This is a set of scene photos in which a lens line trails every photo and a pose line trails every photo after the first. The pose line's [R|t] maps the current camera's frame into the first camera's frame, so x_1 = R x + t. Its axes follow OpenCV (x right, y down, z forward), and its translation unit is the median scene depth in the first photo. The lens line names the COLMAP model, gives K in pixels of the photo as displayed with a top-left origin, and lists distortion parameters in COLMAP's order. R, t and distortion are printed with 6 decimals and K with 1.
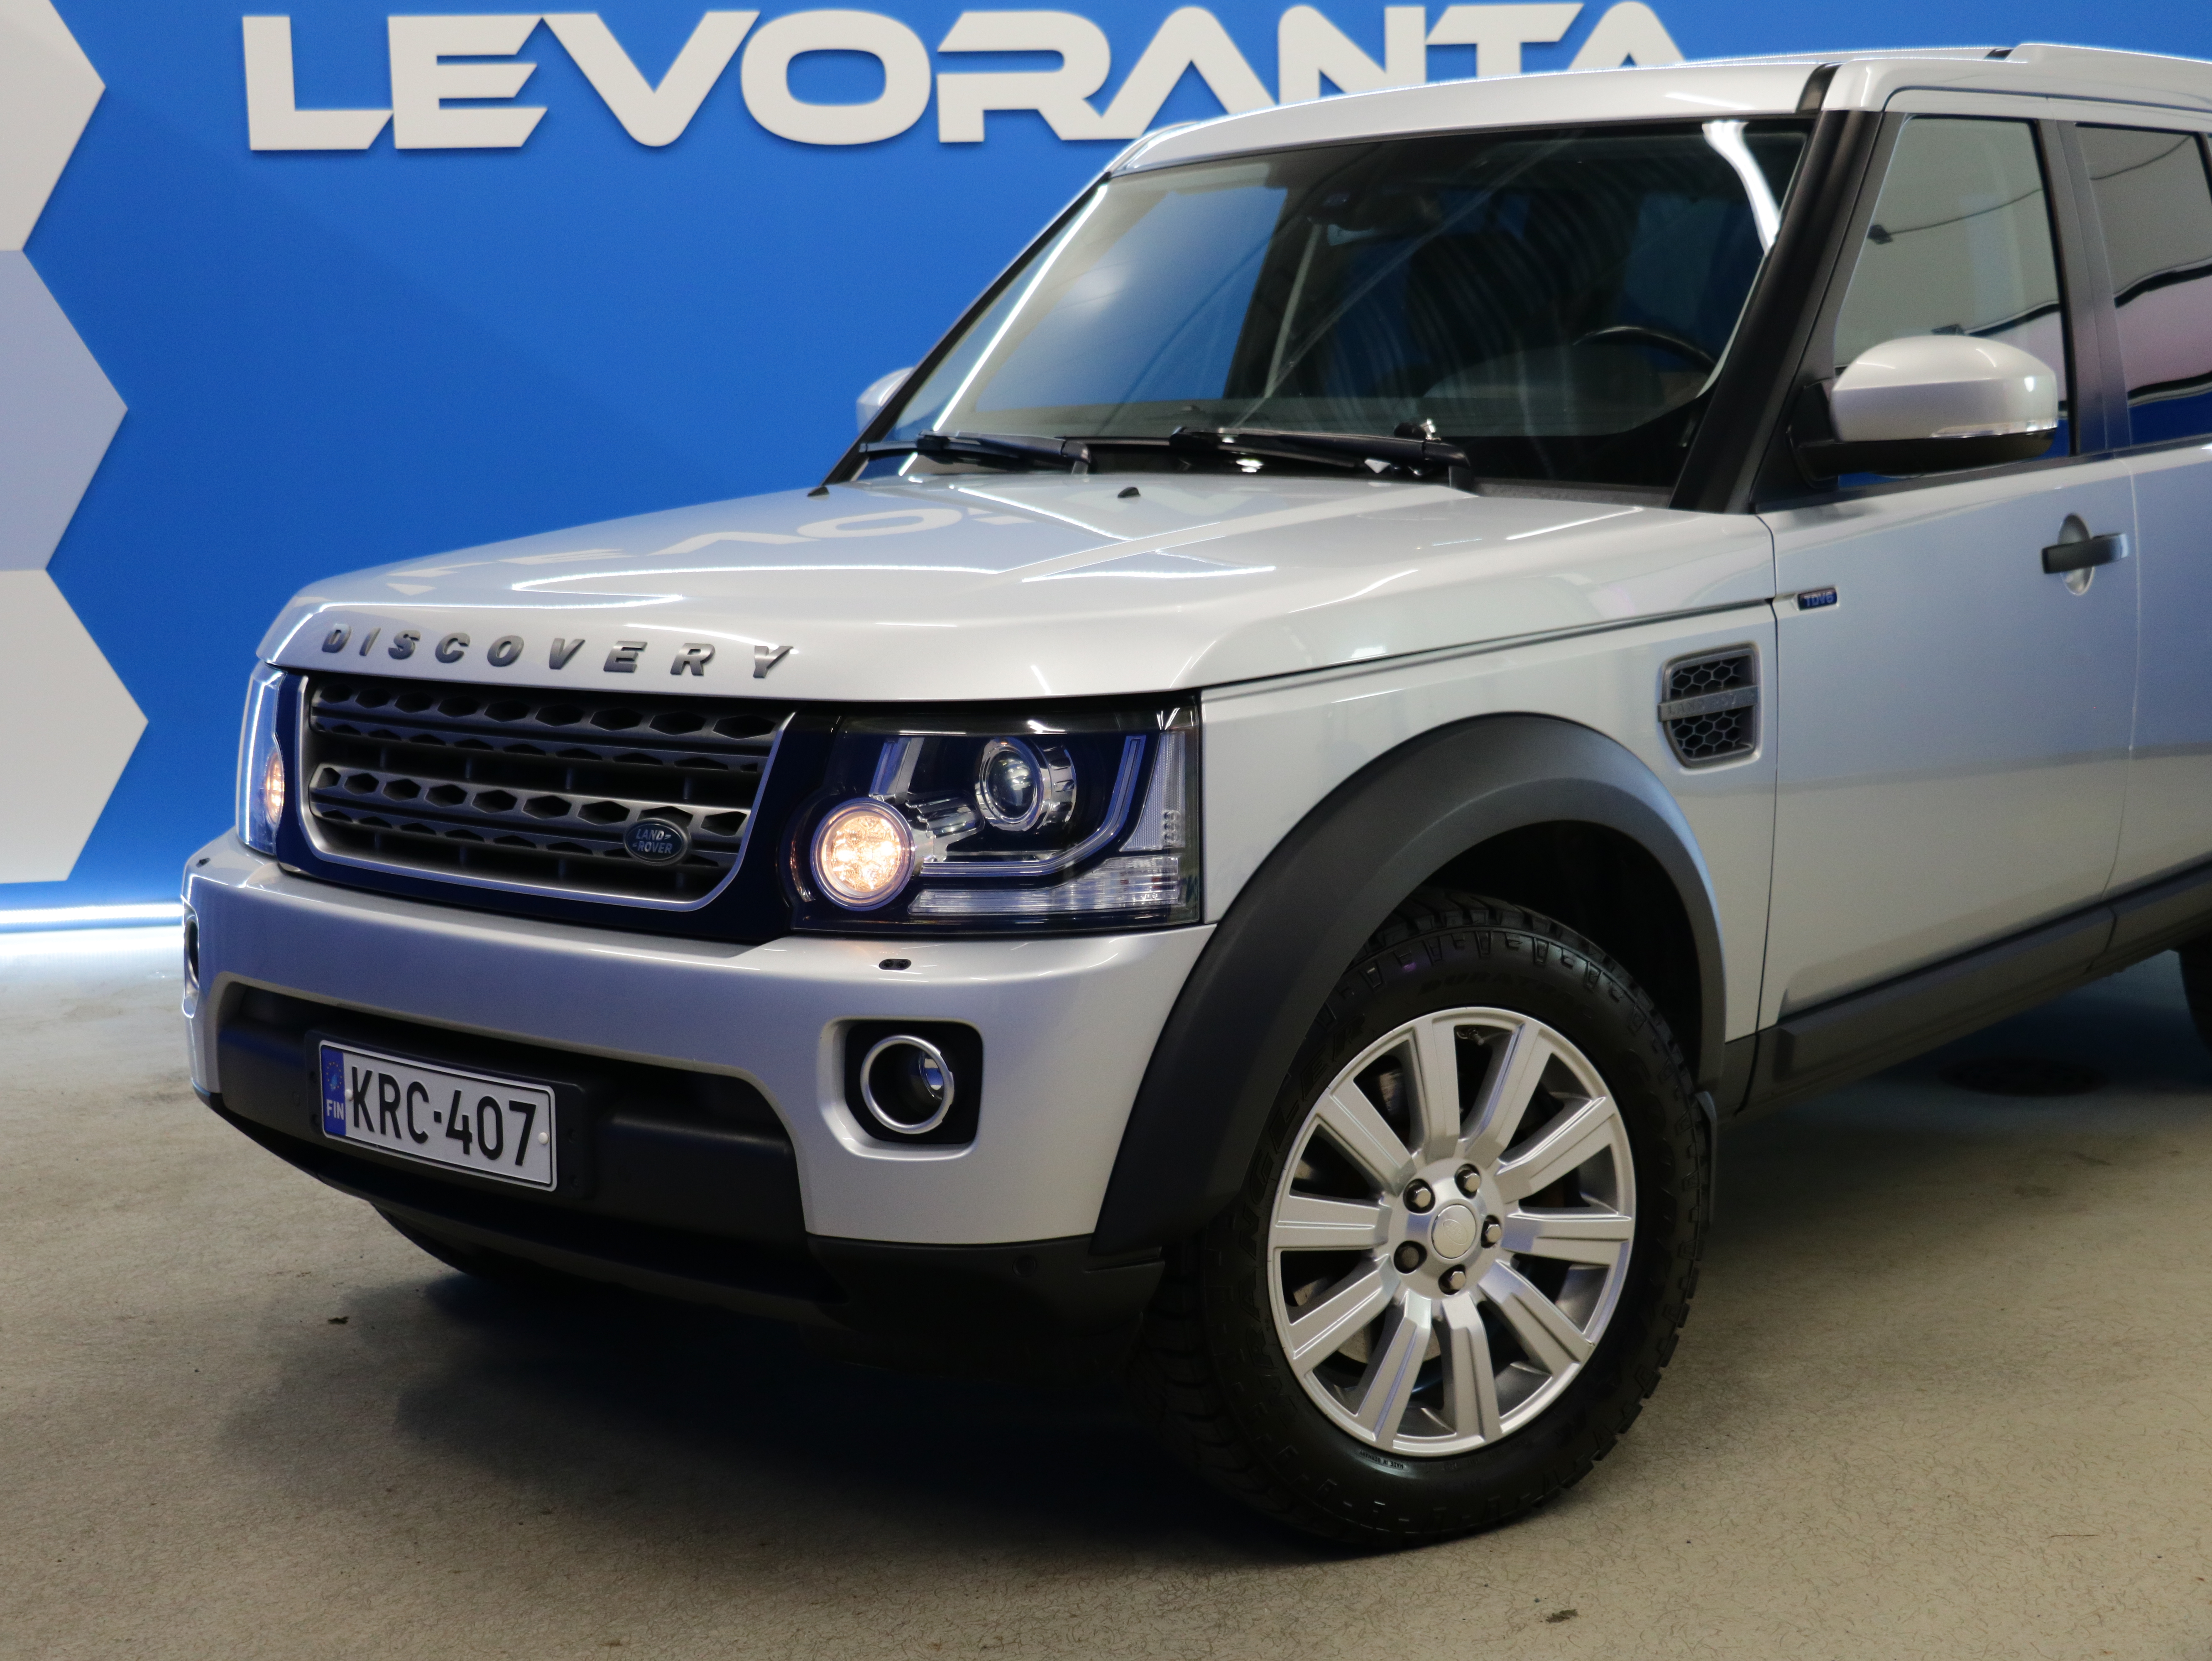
lens RADIAL K [[3057.6, 0, 1107.7], [0, 3057.6, 827.2], [0, 0, 1]] dist [-0.008742, -0.009625]
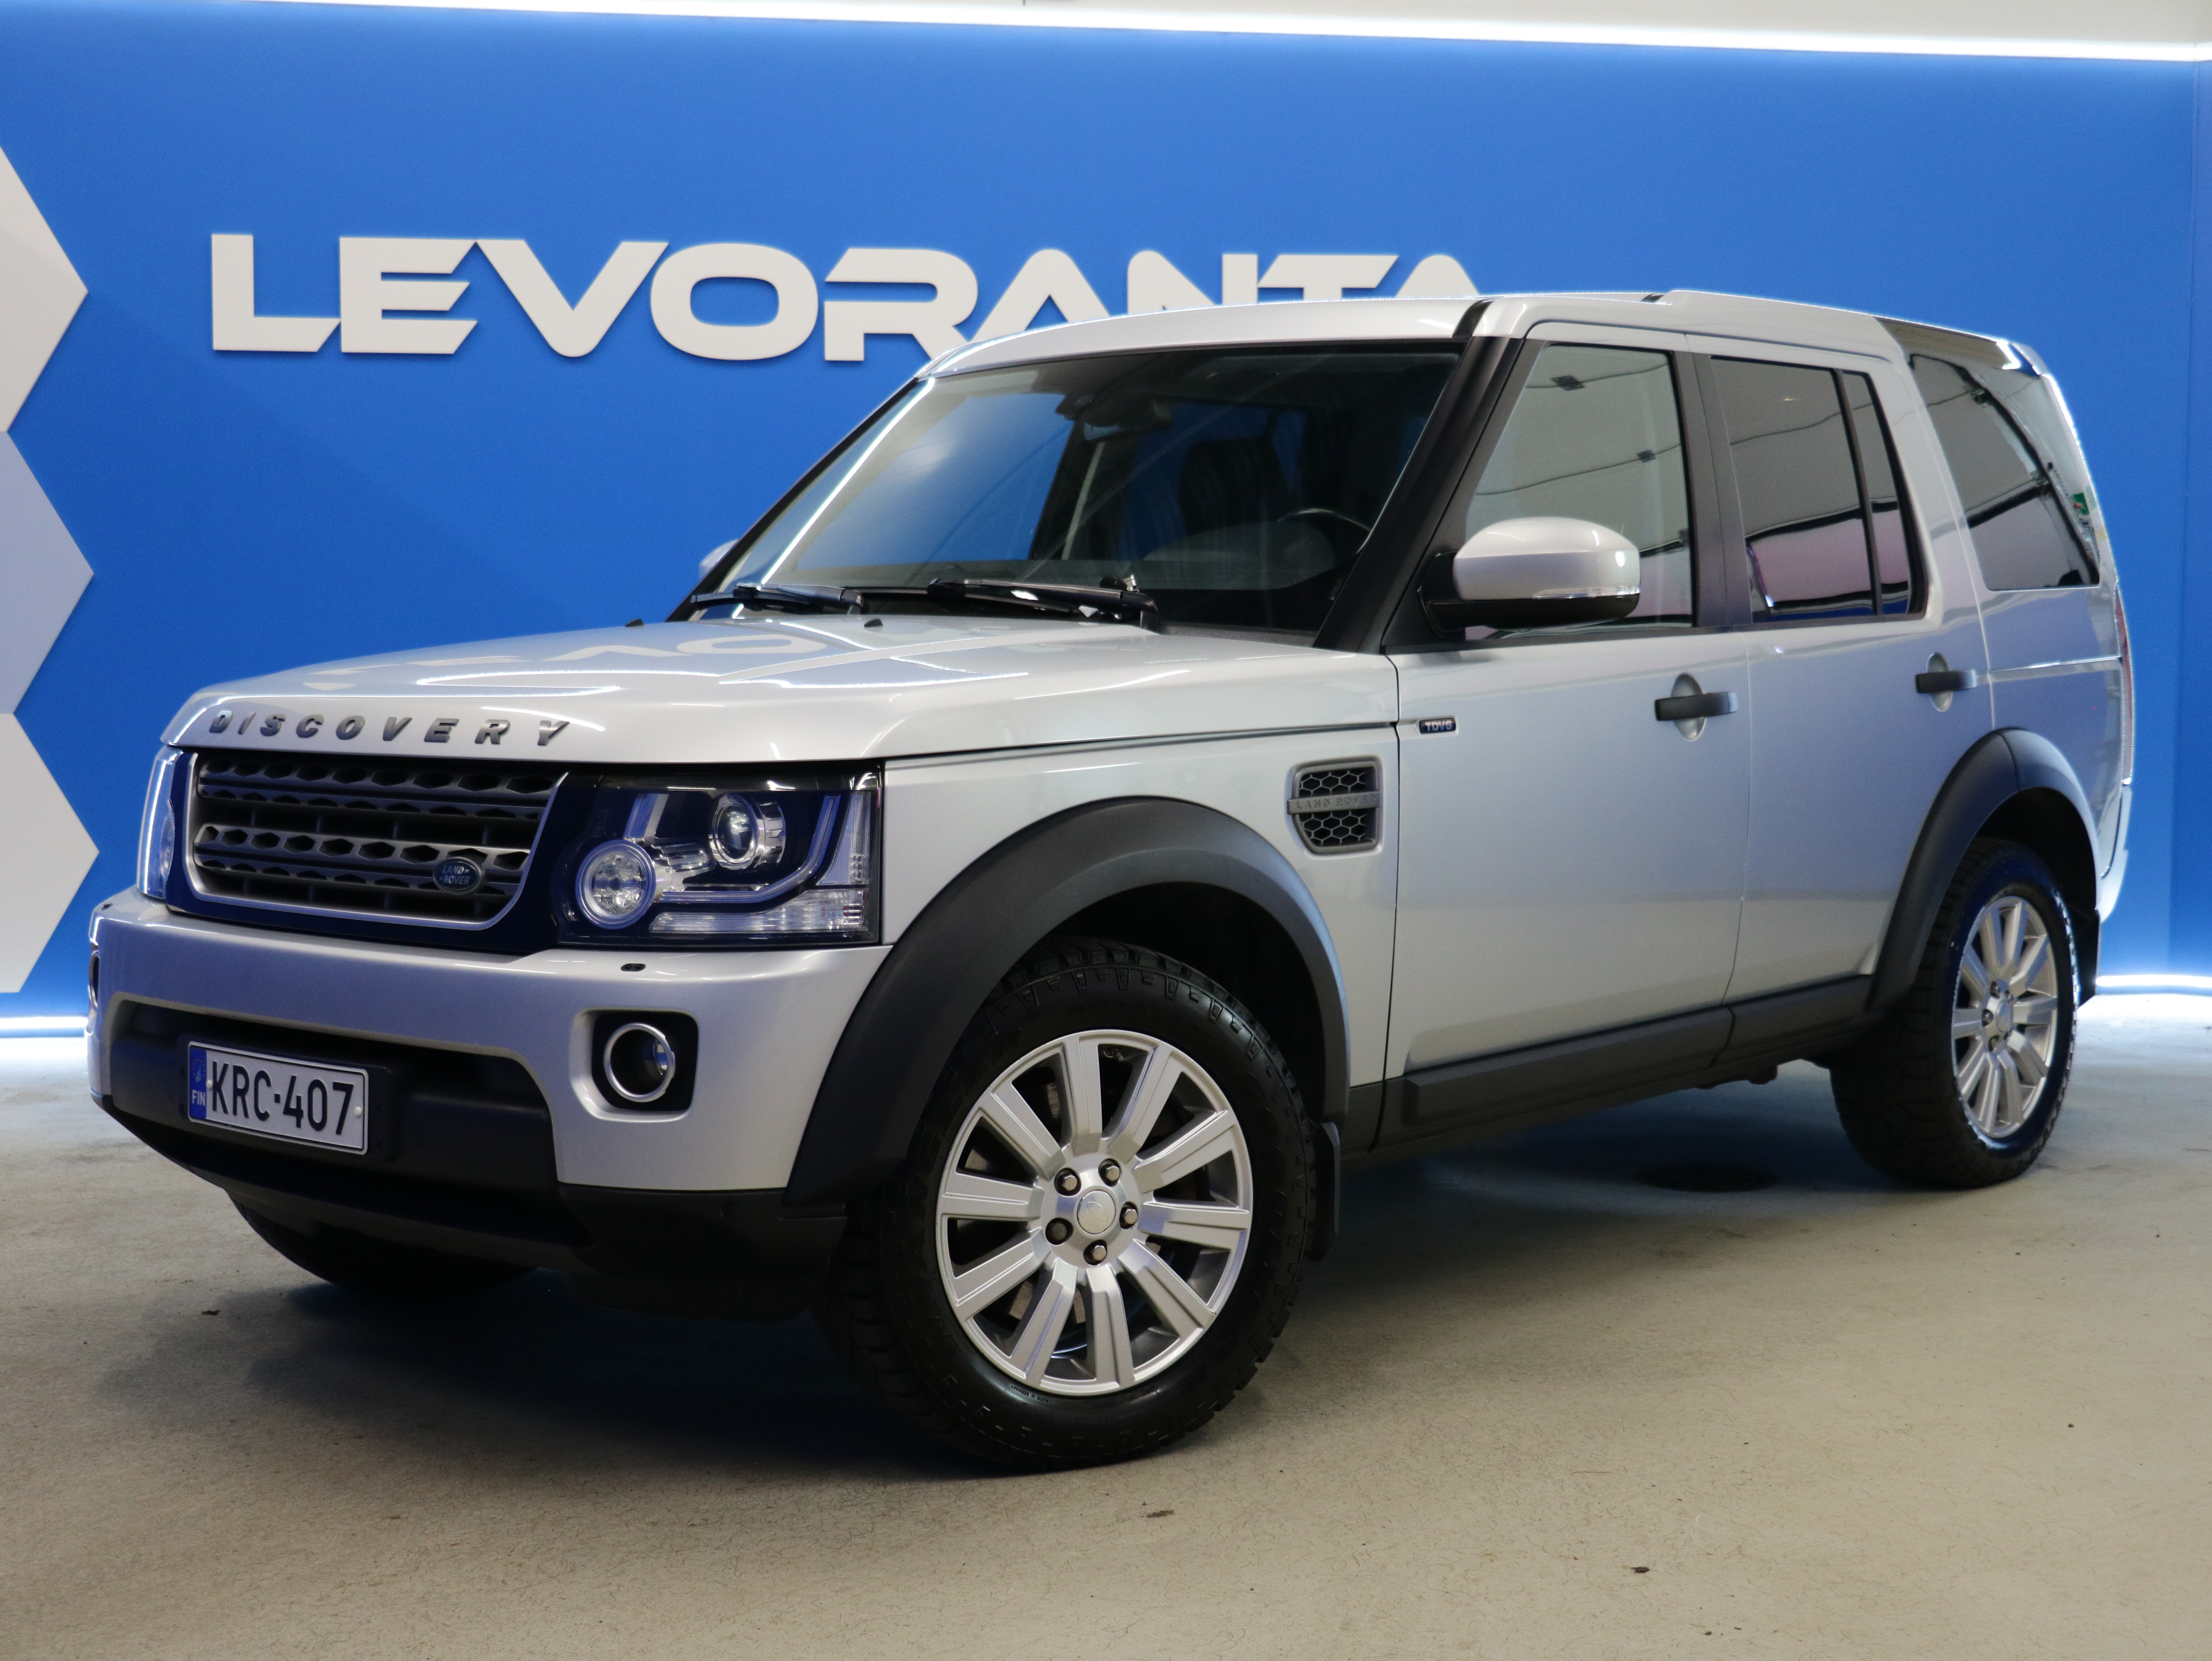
lens RADIAL K [[2975.8, 0, 1103.8], [0, 2975.8, 833.9], [0, 0, 1]] dist [-0.010392, -0.016517]
pose [[0.999624, 0.025503, 0.010111, 0.096365], [-0.024714, 0.997121, -0.071691, 0.063223], [-0.011911, 0.071414, 0.997376, -0.204249]]
